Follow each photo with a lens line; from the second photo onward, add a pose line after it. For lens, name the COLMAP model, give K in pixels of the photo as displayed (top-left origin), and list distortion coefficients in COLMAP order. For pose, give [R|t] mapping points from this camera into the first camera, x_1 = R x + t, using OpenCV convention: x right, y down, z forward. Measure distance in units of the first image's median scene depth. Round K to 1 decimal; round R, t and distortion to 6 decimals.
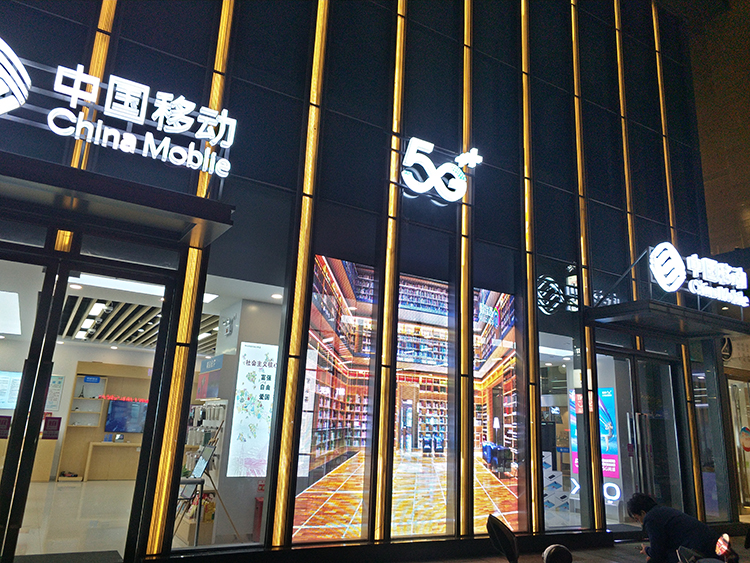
lens RADIAL K [[566.5, 0, 372.1], [0, 566.5, 278.4], [0, 0, 1]] dist [-0.020143, 0.054267]
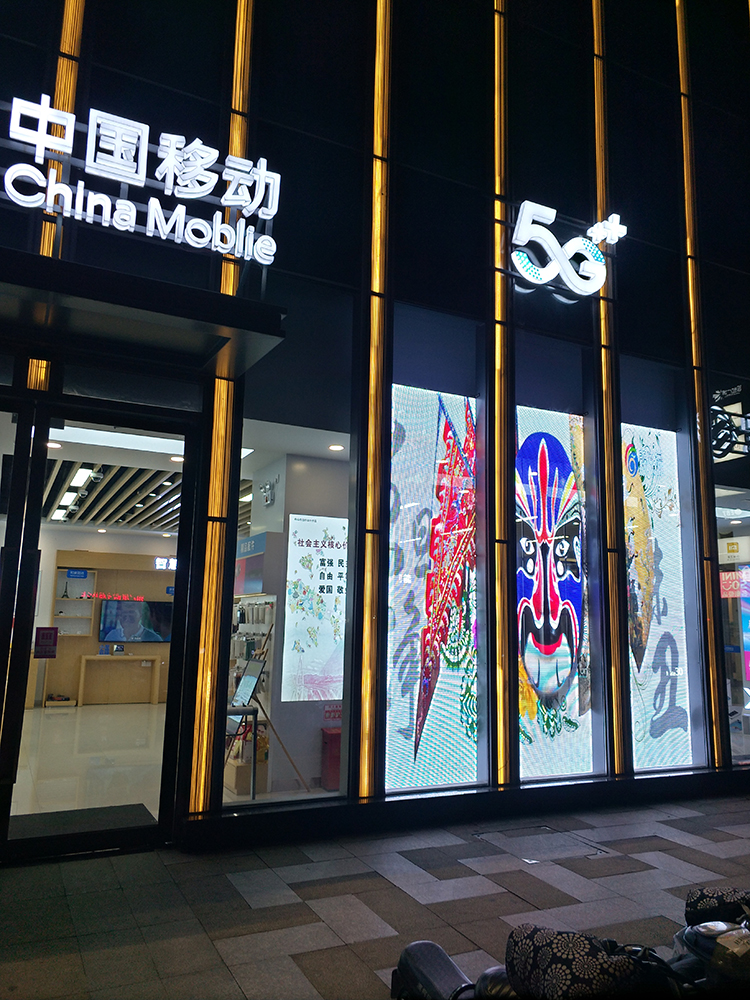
lens RADIAL K [[748.9, 0, 378.5], [0, 748.9, 493.8], [0, 0, 1]] dist [0.007582, 0.004994]
pose [[0.997534, -0.039534, -0.057998, -0.066801], [0.044341, 0.995472, 0.084077, 0.014351], [0.054412, -0.086441, 0.994770, 0.081949]]
